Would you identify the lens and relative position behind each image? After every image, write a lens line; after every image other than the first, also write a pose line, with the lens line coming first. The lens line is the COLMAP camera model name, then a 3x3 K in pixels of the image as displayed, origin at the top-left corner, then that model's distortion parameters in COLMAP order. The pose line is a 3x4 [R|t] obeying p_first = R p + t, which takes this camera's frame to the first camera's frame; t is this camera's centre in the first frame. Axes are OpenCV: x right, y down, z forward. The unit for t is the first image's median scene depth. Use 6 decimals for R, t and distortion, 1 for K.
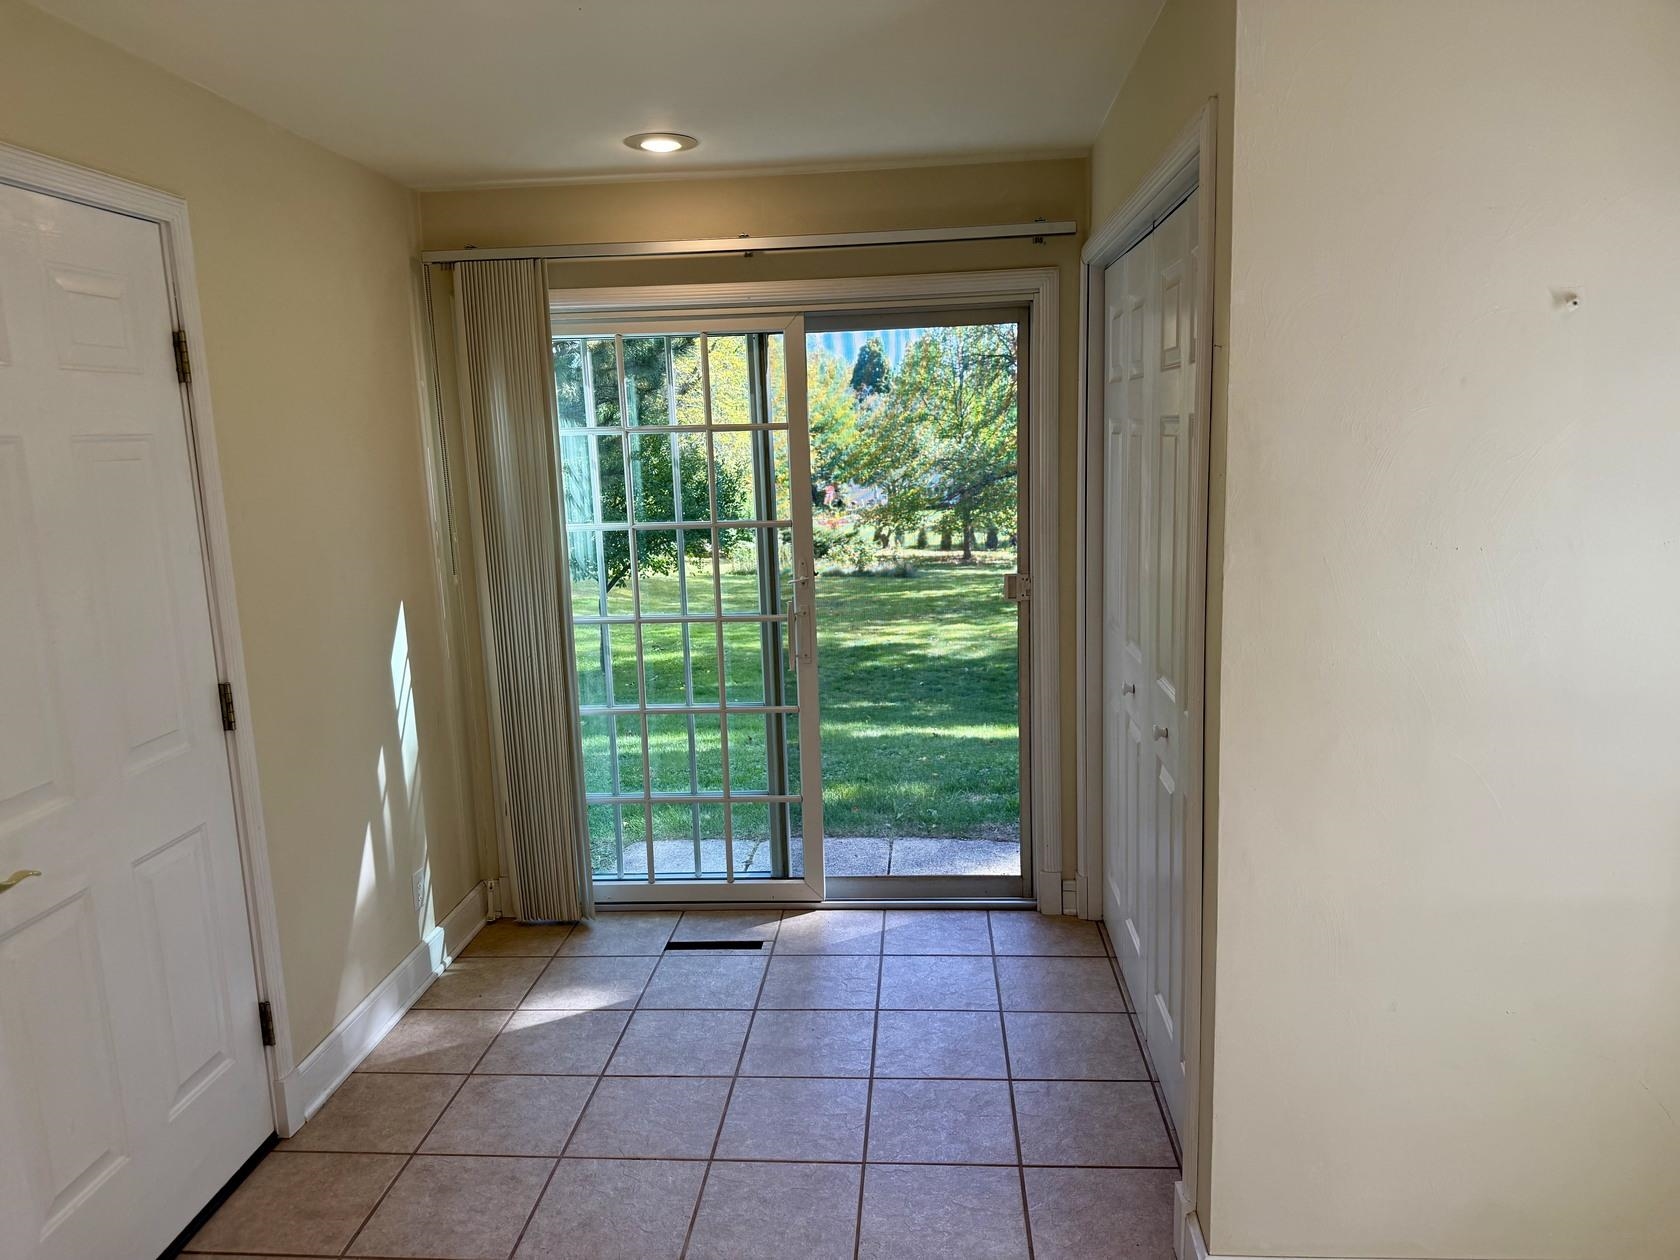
lens RADIAL K [[1175.0, 0, 832.6], [0, 1175.0, 626.8], [0, 0, 1]] dist [0.079676, -0.109537]
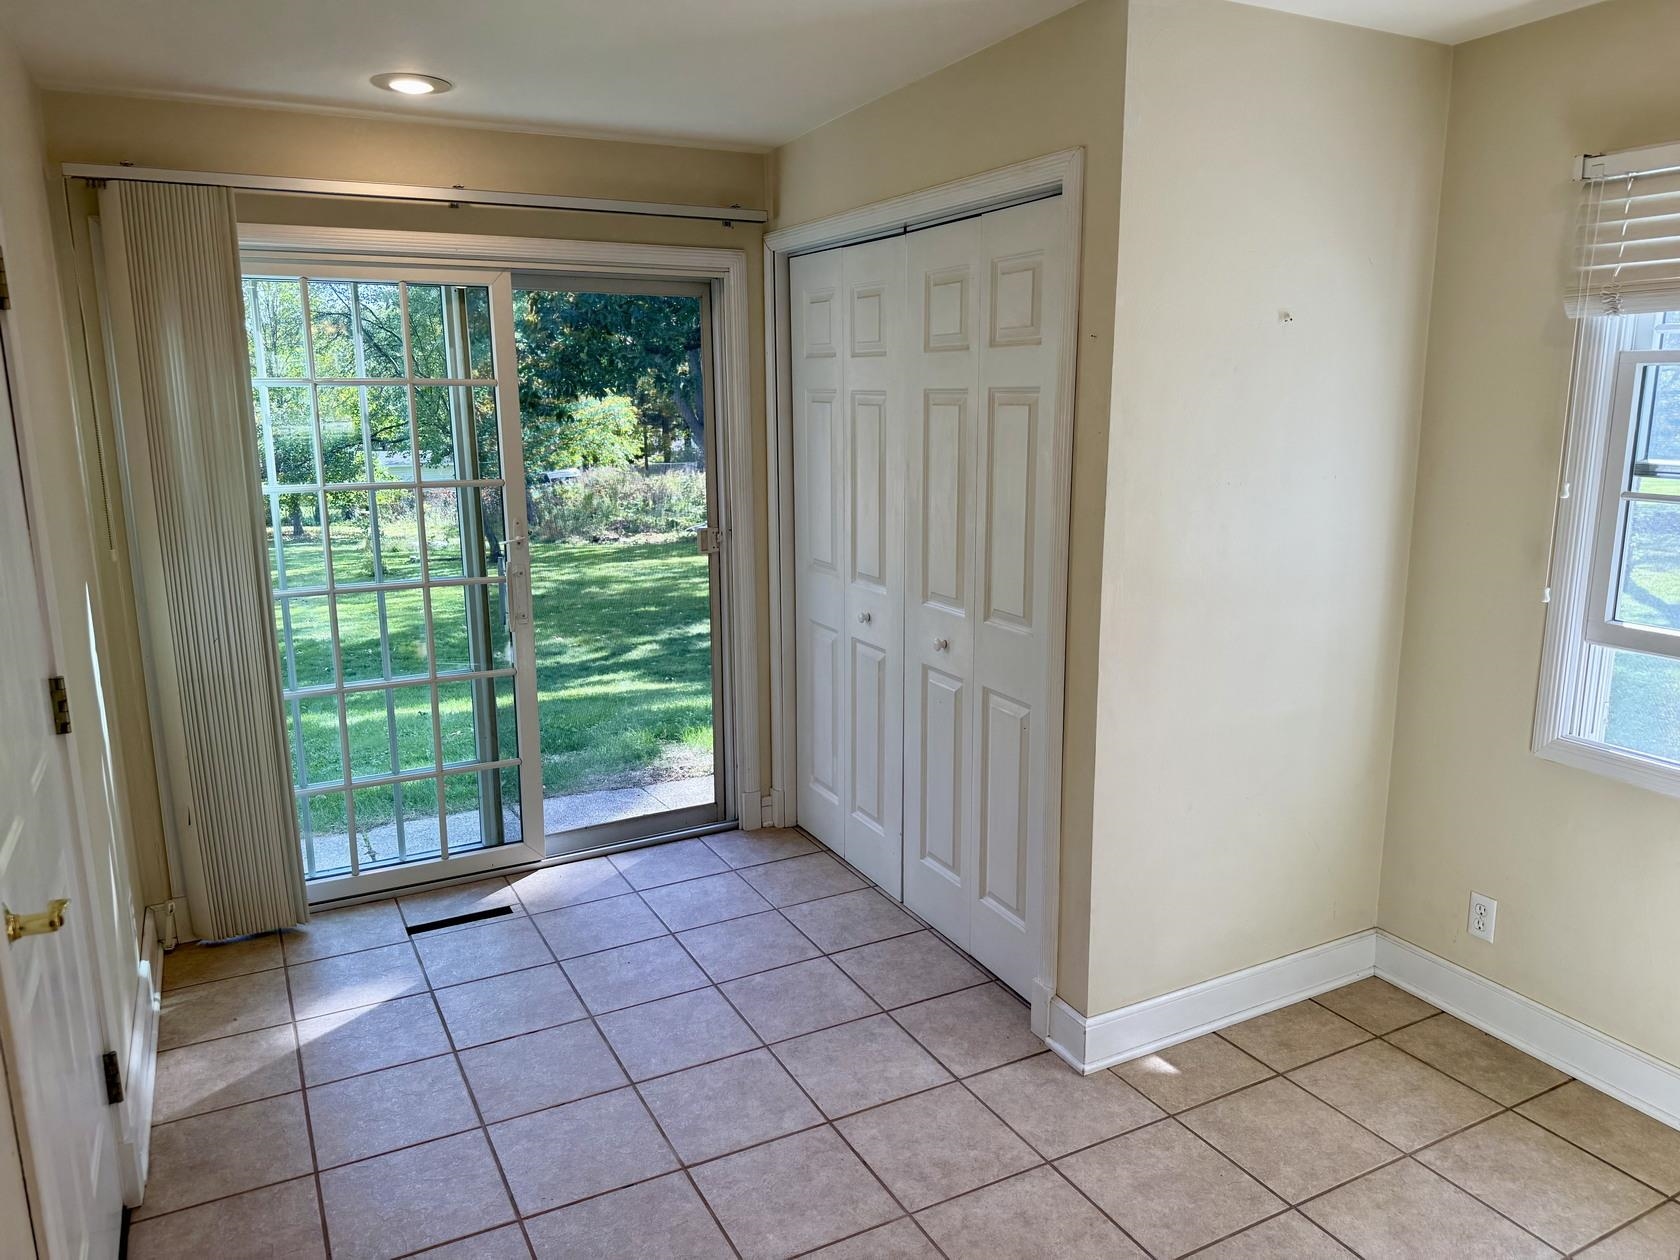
lens RADIAL K [[1175.0, 0, 840.1], [0, 1175.0, 622.1], [0, 0, 1]] dist [0.079676, -0.109537]
pose [[0.844730, -0.077163, 0.529600, -0.326078], [0.066312, 0.997017, 0.039496, 0.007598], [-0.531068, 0.001756, 0.847327, 0.007102]]
